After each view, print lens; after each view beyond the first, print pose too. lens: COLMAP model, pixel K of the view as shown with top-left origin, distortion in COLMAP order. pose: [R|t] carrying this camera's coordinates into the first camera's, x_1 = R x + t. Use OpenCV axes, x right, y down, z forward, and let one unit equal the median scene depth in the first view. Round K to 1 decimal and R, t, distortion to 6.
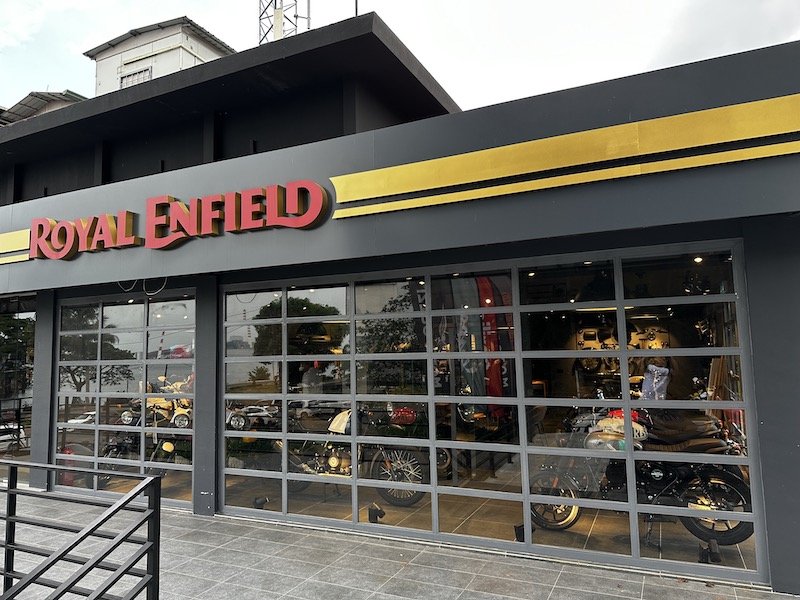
lens RADIAL K [[560.8, 0, 401.6], [0, 560.8, 297.1], [0, 0, 1]] dist [0.071307, -0.104264]
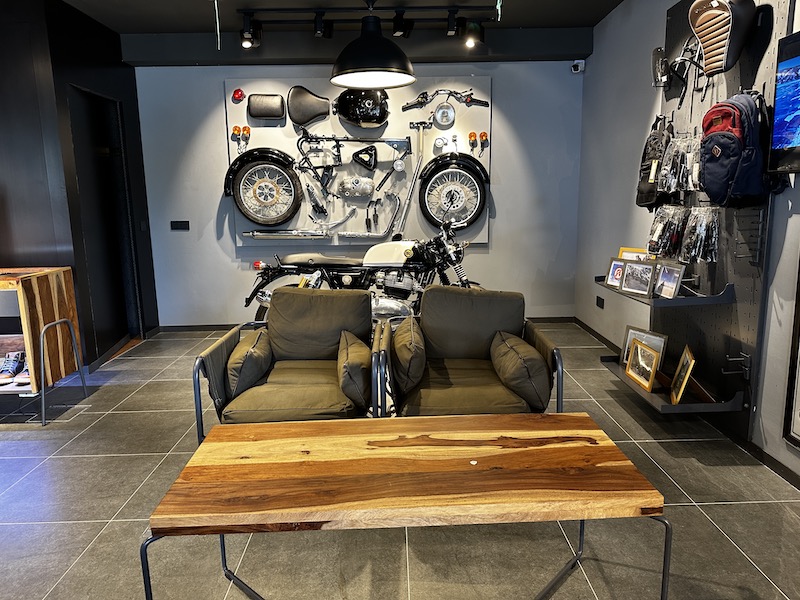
lens RADIAL K [[561.2, 0, 402.7], [0, 561.2, 299.3], [0, 0, 1]] dist [0.110841, -0.100727]
pose [[0.896060, -0.070772, 0.438256, 0.319284], [-0.044961, 0.967667, 0.248191, 0.110634], [-0.441651, -0.242099, 0.863906, 0.836536]]
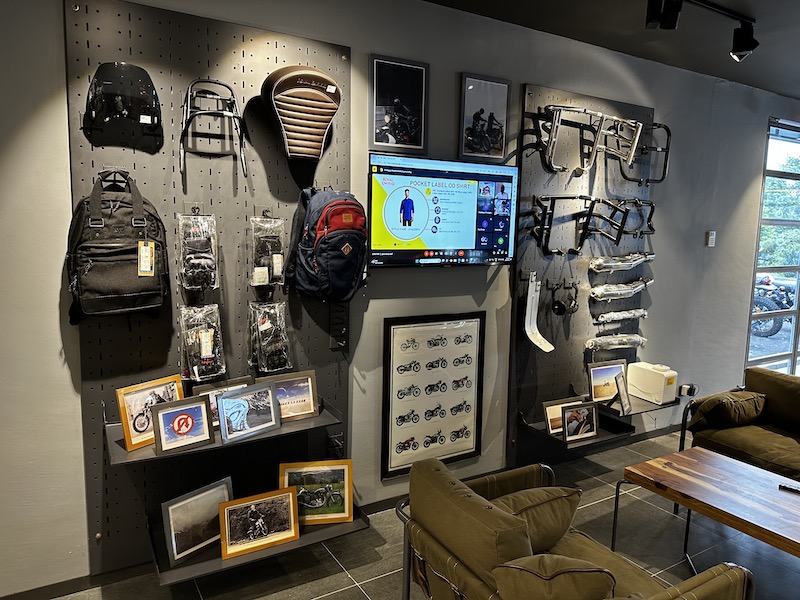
lens RADIAL K [[565.2, 0, 398.7], [0, 565.2, 297.7], [0, 0, 1]] dist [0.148670, -0.293152]
pose [[-0.842547, -0.061333, 0.535119, 0.391002], [-0.050964, 0.998116, 0.034157, 0.116021], [-0.536206, 0.001506, -0.844086, 1.135569]]
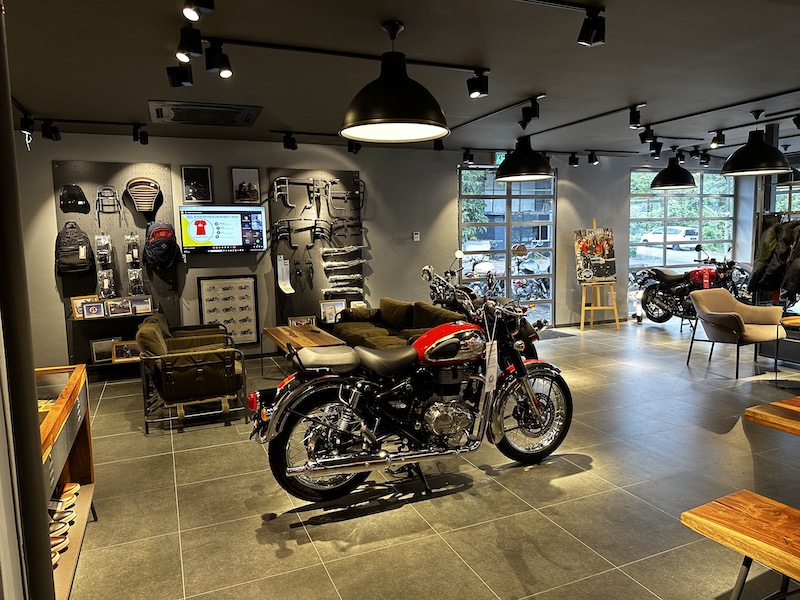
lens RADIAL K [[557.3, 0, 402.9], [0, 557.3, 297.2], [0, 0, 1]] dist [0.157757, -0.285680]
pose [[-0.752327, -0.031481, 0.658037, 0.035061], [-0.020495, 0.999493, 0.024385, 0.134482], [-0.658471, 0.004859, -0.752591, 1.211495]]
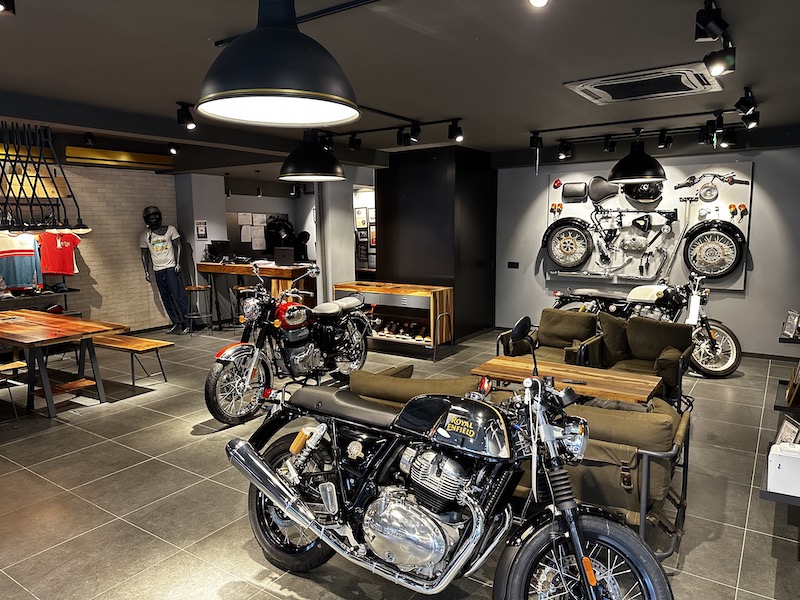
lens RADIAL K [[565.4, 0, 394.6], [0, 565.4, 299.3], [0, 0, 1]] dist [0.067595, -0.097222]
pose [[0.986821, 0.036244, -0.157702, 0.329055], [-0.000378, 0.975106, 0.221740, 0.062757], [0.161813, -0.218758, 0.962269, 0.620209]]
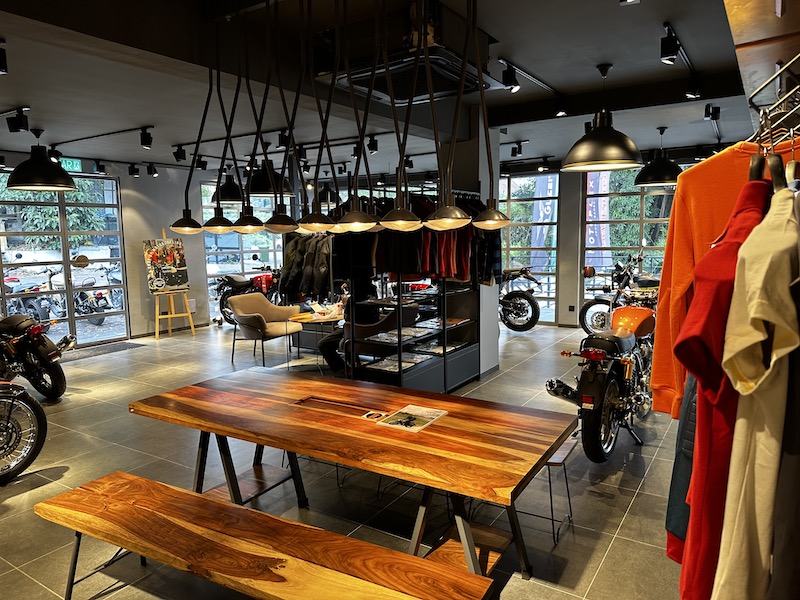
lens RADIAL K [[565.4, 0, 394.6], [0, 565.4, 299.3], [0, 0, 1]] dist [0.067595, -0.097222]
pose [[-0.989027, 0.025496, 0.145521, -0.067865], [0.029221, 0.999296, 0.023519, 0.130252], [-0.144819, 0.027513, -0.989076, 1.202362]]
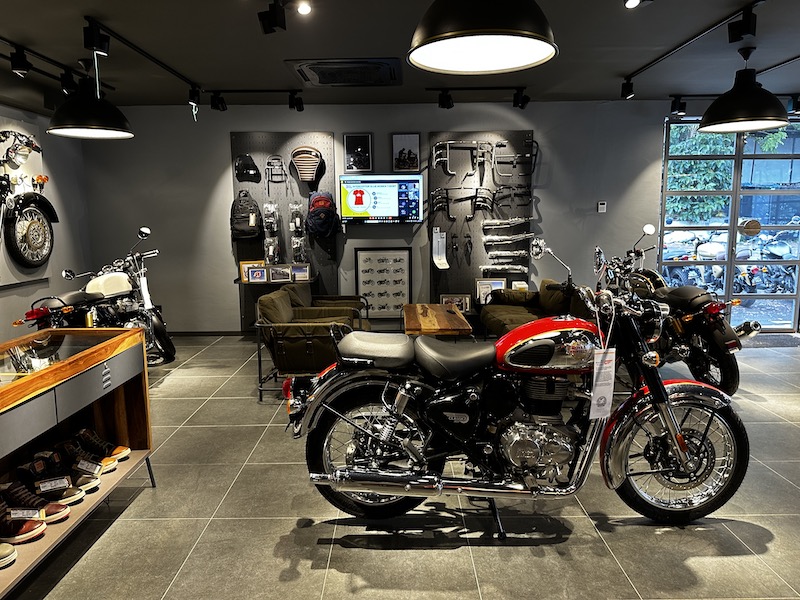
lens RADIAL K [[557.5, 0, 398.8], [0, 557.5, 299.3], [0, 0, 1]] dist [0.103012, -0.146324]
pose [[-0.433433, -0.104349, 0.895124, 0.041475], [-0.063165, 0.994348, 0.085330, 0.133350], [-0.898969, -0.019556, -0.437575, 1.130147]]
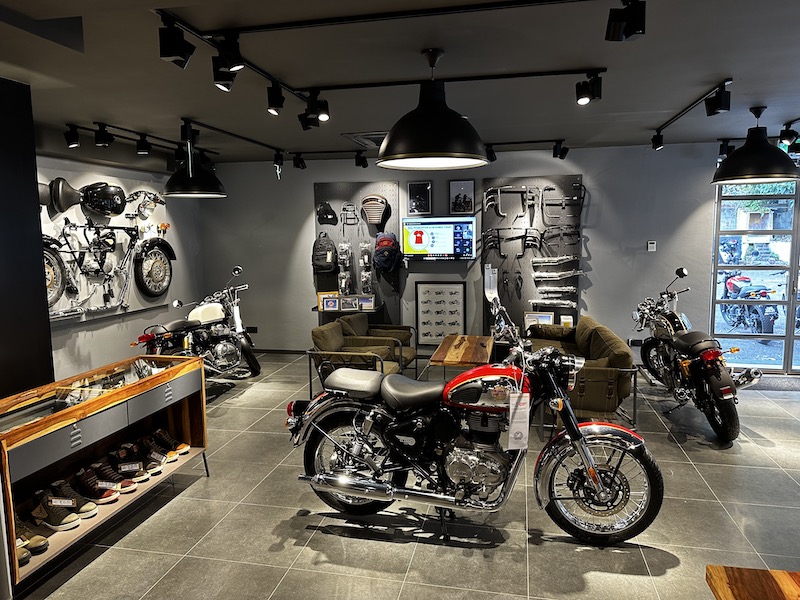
lens RADIAL K [[557.3, 0, 402.9], [0, 557.3, 297.2], [0, 0, 1]] dist [0.157757, -0.285680]
pose [[-0.235598, -0.086501, 0.967993, -0.032305], [-0.070604, 0.994923, 0.071723, 0.108864], [-0.969283, -0.051447, -0.240509, 1.093802]]
